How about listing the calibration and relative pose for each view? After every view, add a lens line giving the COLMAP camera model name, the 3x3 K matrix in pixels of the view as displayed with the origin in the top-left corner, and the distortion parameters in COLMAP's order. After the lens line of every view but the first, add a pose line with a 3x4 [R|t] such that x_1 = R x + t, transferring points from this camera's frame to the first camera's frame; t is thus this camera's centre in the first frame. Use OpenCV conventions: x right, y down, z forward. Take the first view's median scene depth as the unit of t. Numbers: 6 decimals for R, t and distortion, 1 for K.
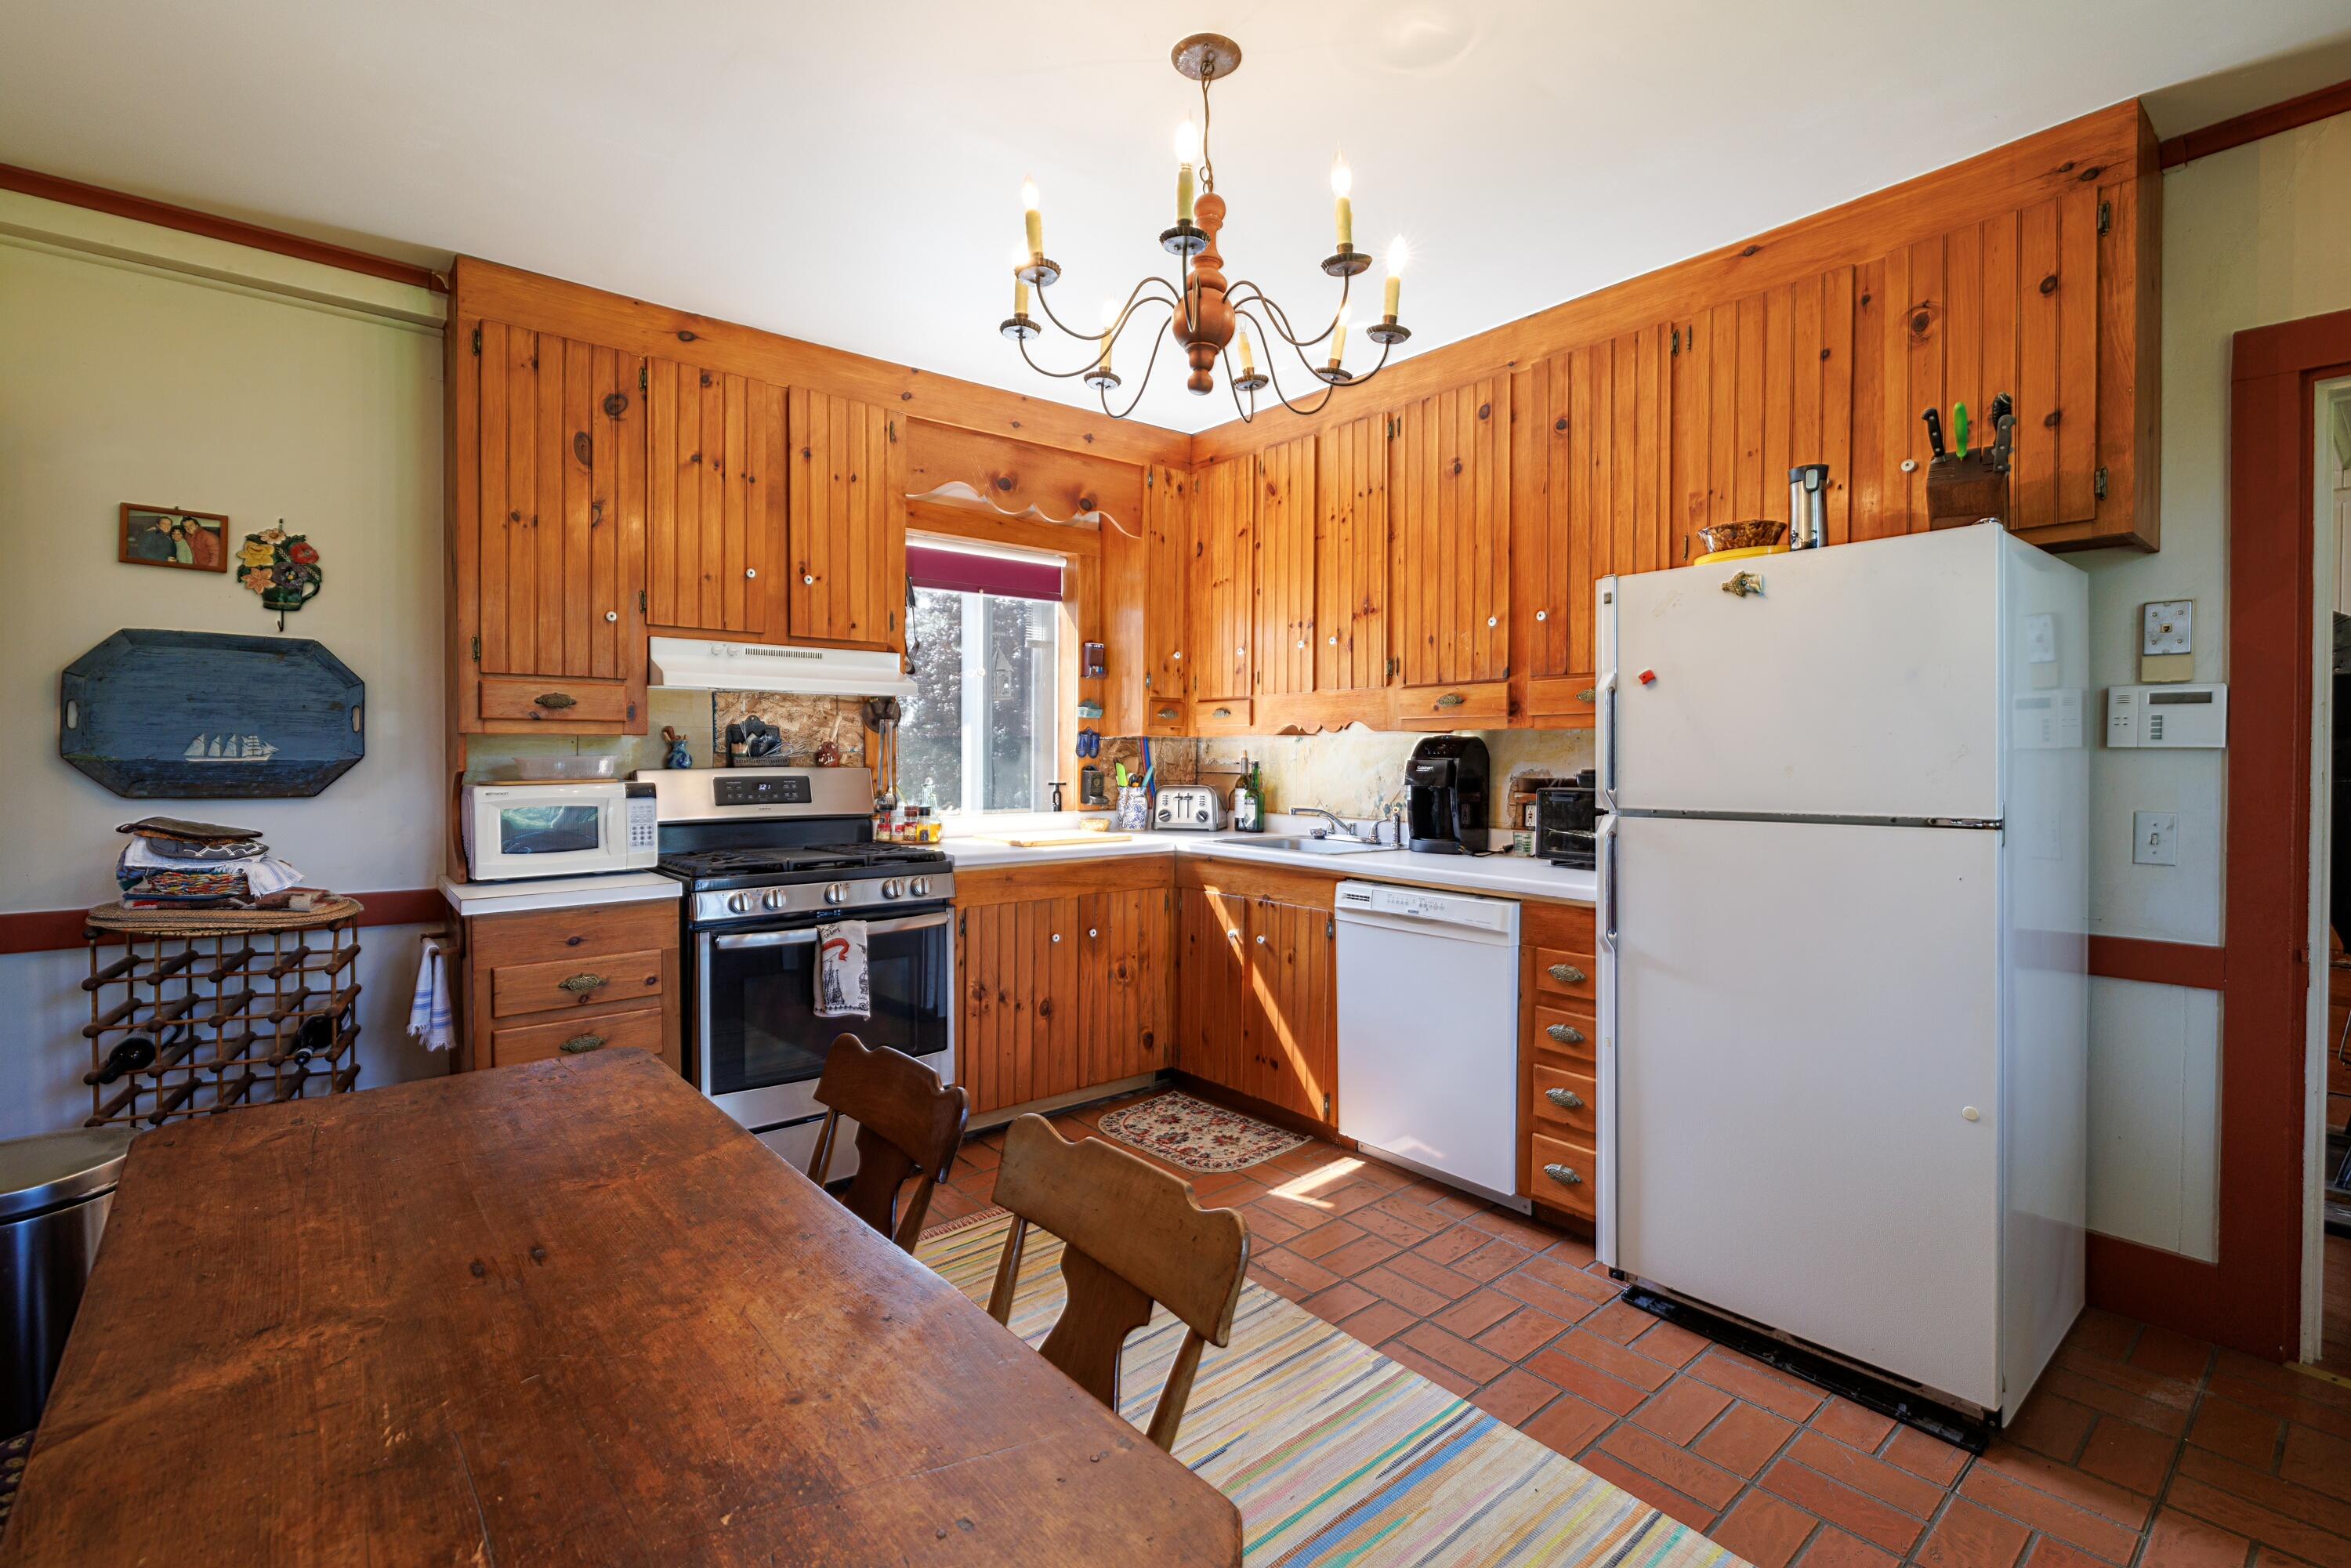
lens RADIAL K [[1035.6, 0, 1176.8], [0, 1035.6, 769.9], [0, 0, 1]] dist [-0.001701, 0.001057]
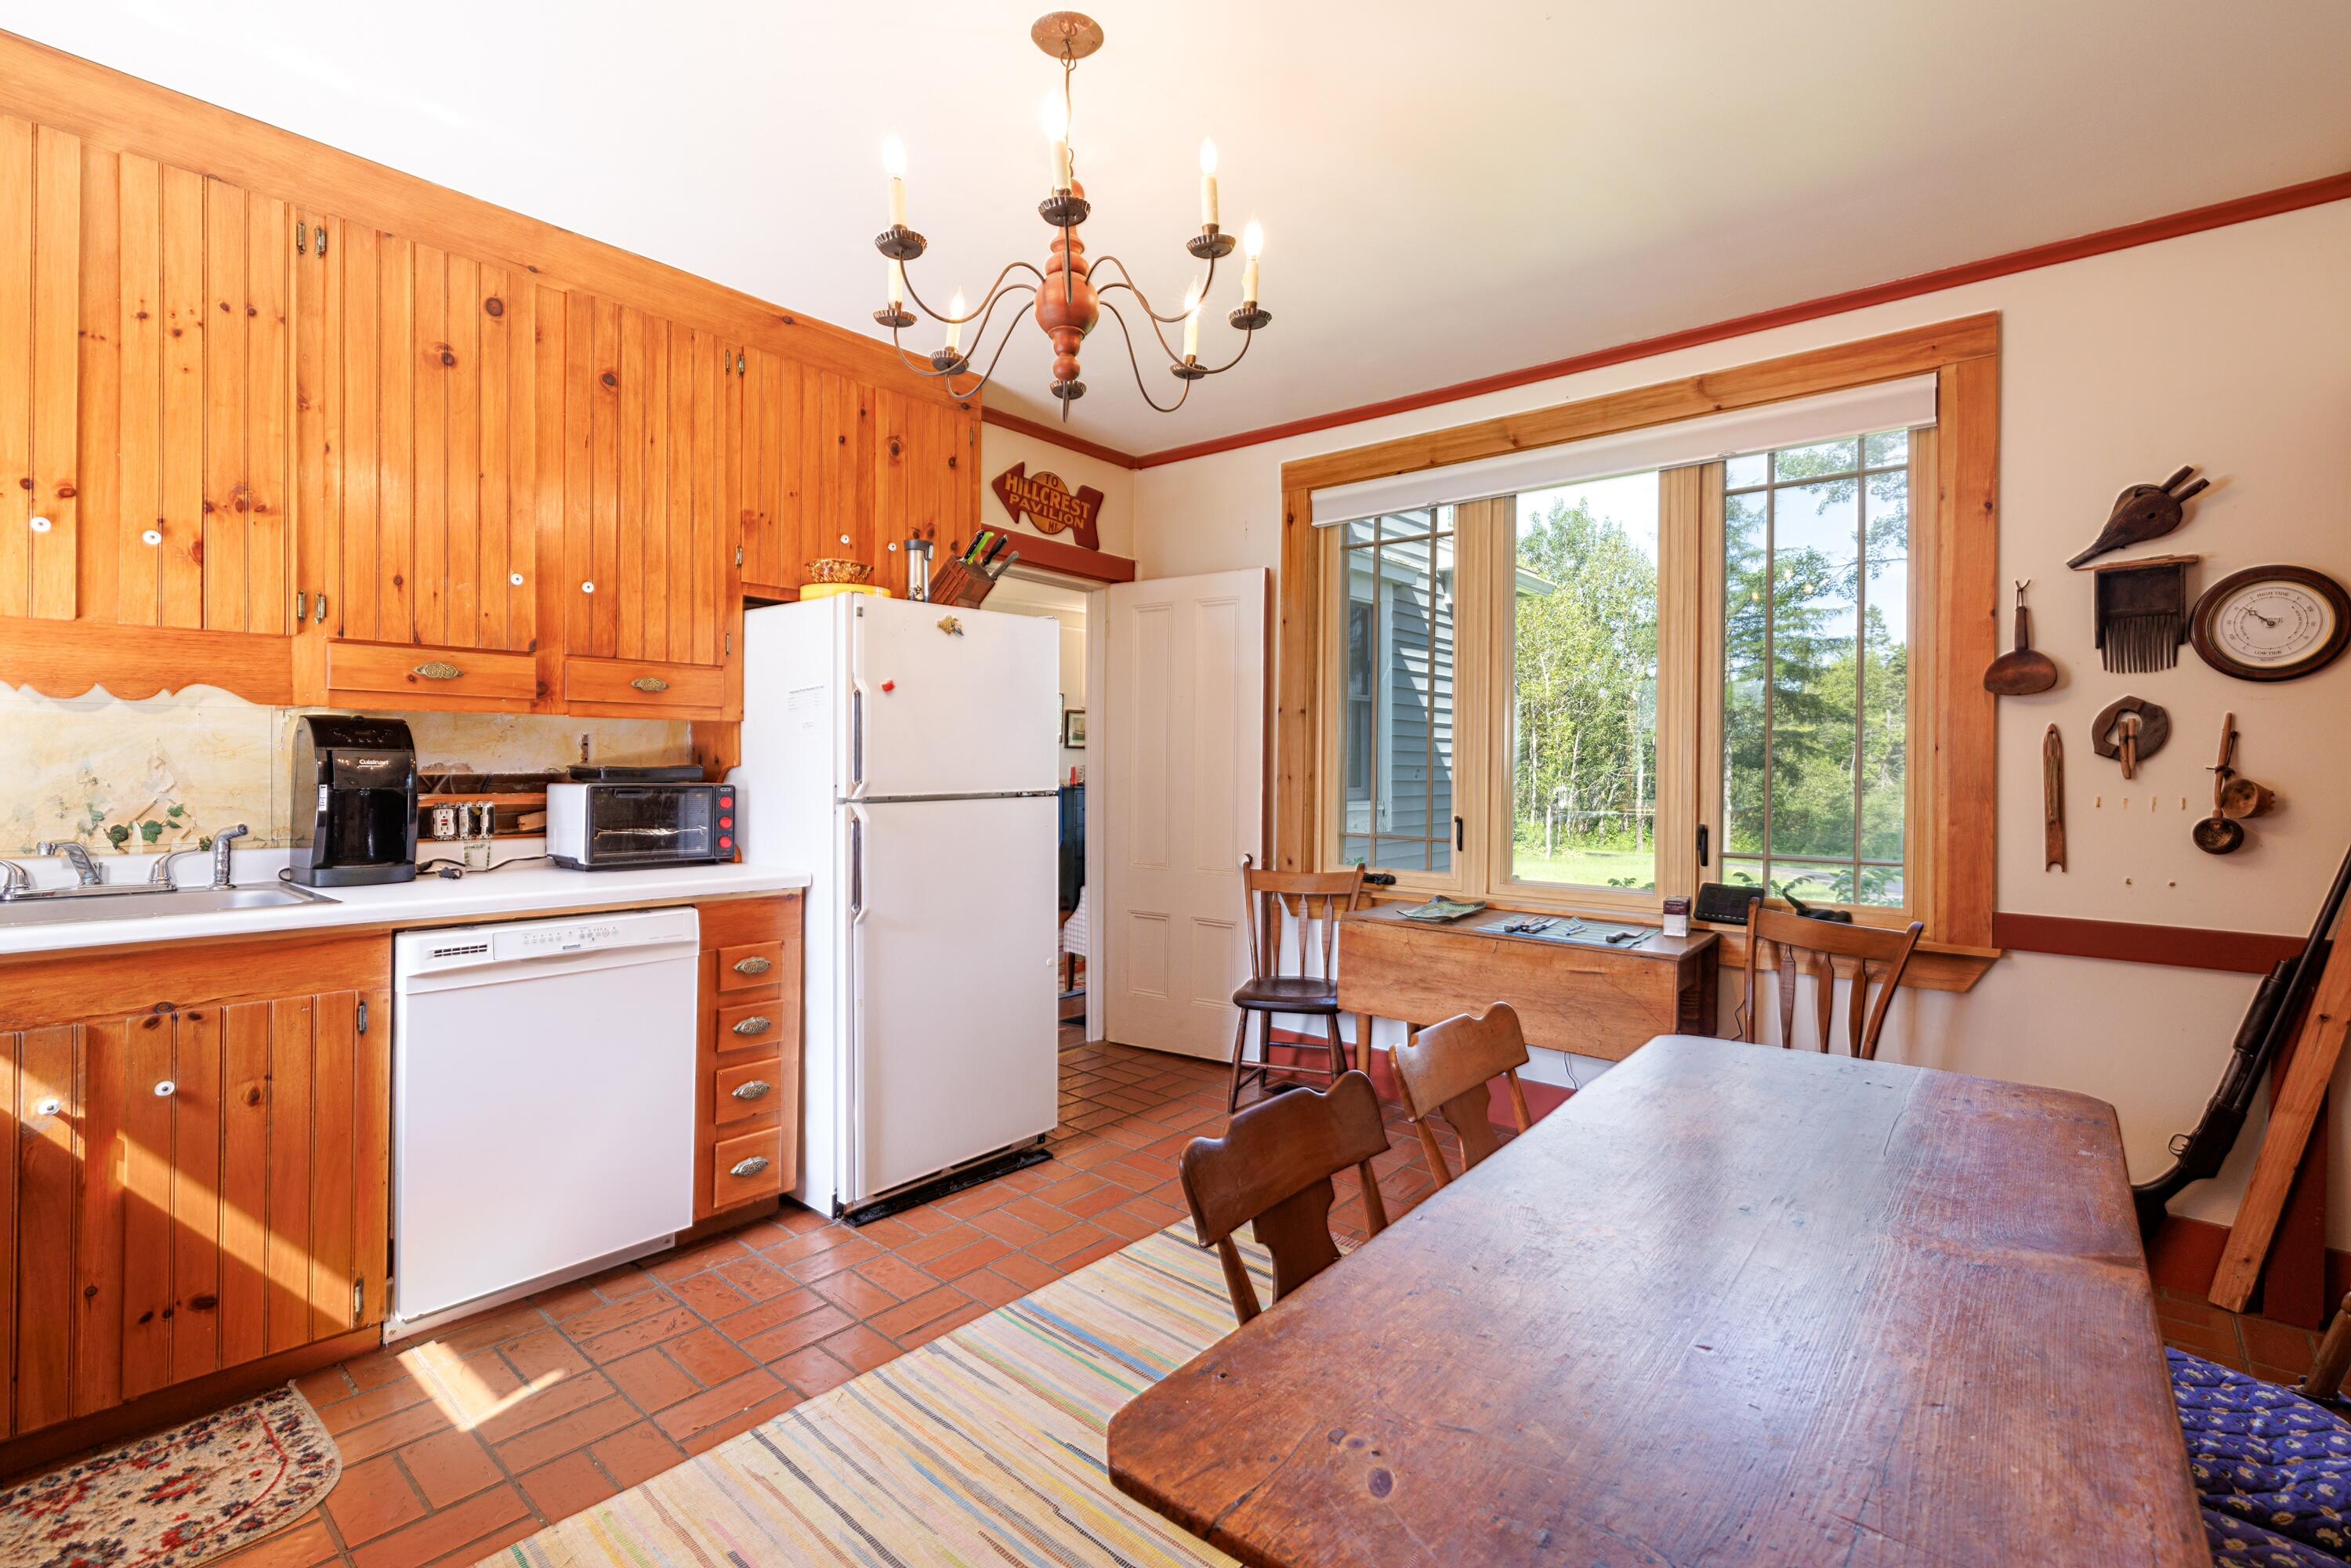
lens RADIAL K [[1035.6, 0, 1176.5], [0, 1035.6, 768.3], [0, 0, 1]] dist [-0.001701, 0.001057]
pose [[-0.148678, -0.013186, 0.988798, -0.582166], [0.001262, 0.999908, 0.013524, -0.007585], [-0.988885, 0.003259, -0.148647, 0.636663]]
